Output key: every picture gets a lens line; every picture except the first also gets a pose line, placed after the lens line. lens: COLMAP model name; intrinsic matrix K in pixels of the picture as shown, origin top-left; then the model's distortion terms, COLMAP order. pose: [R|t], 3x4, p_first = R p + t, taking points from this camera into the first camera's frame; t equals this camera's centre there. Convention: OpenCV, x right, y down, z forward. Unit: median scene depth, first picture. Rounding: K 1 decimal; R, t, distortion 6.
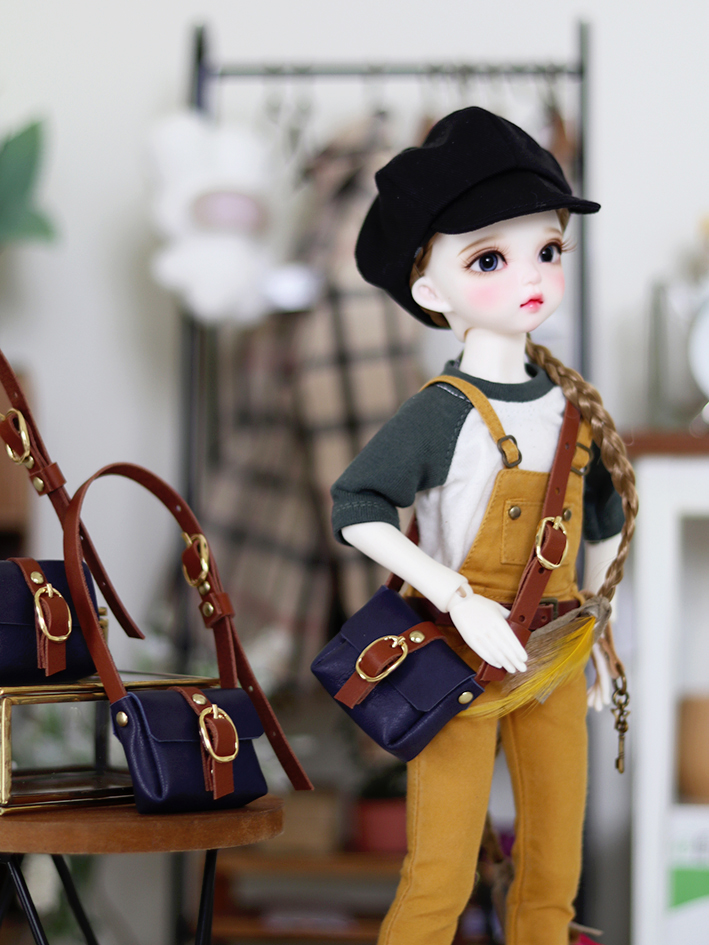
lens RADIAL K [[2816.0, 0, 354.5], [0, 2816.0, 472.5], [0, 0, 1]] dist [-0.147961, -0.030515]
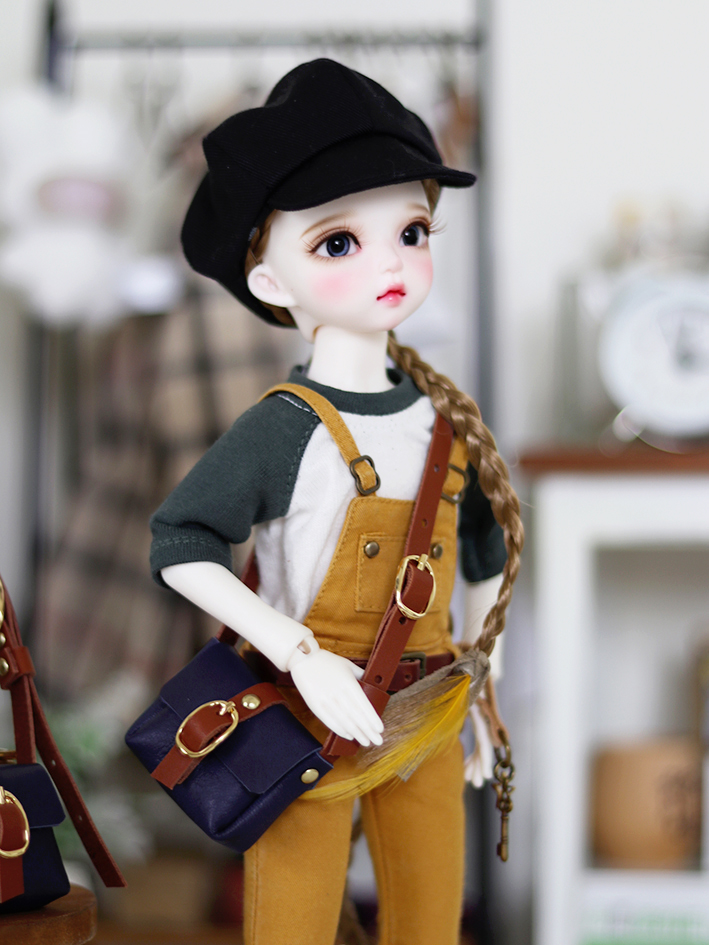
lens RADIAL K [[2708.3, 0, 354.5], [0, 2708.3, 472.5], [0, 0, 1]] dist [-0.185976, 0.784536]
pose [[0.999933, -0.002816, 0.011210, 0.042902], [0.002837, 0.999994, -0.001935, -0.006743], [-0.011205, 0.001967, 0.999935, 0.206466]]
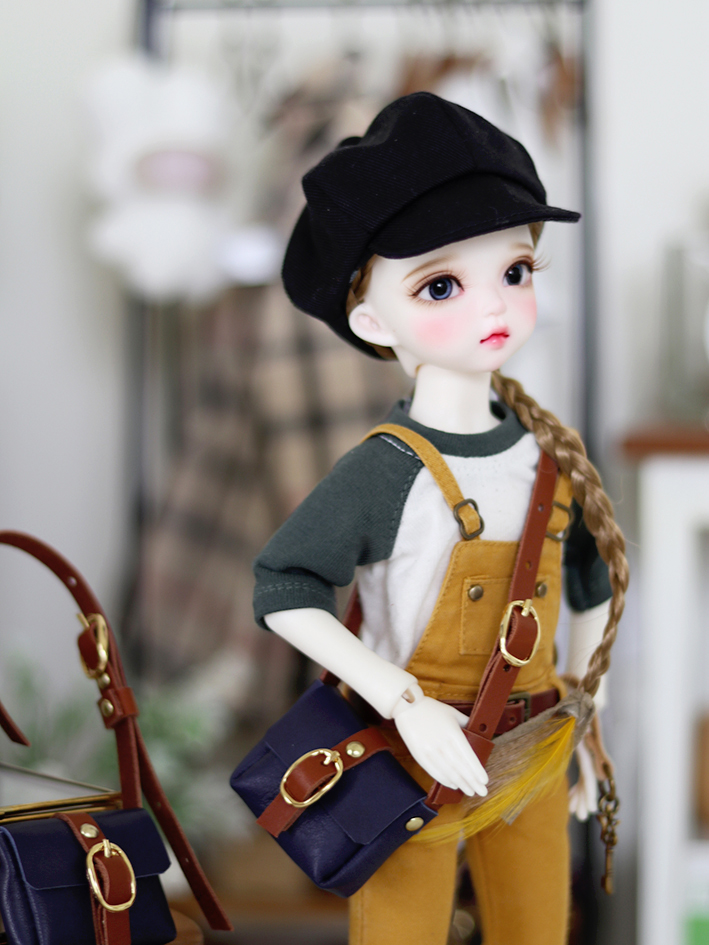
lens RADIAL K [[2708.3, 0, 354.5], [0, 2708.3, 472.5], [0, 0, 1]] dist [-0.185976, 0.784536]
pose [[0.999599, -0.007440, -0.027314, 0.043256], [0.009245, 0.997740, 0.066552, -0.073151], [0.026758, -0.066778, 0.997409, 0.214674]]
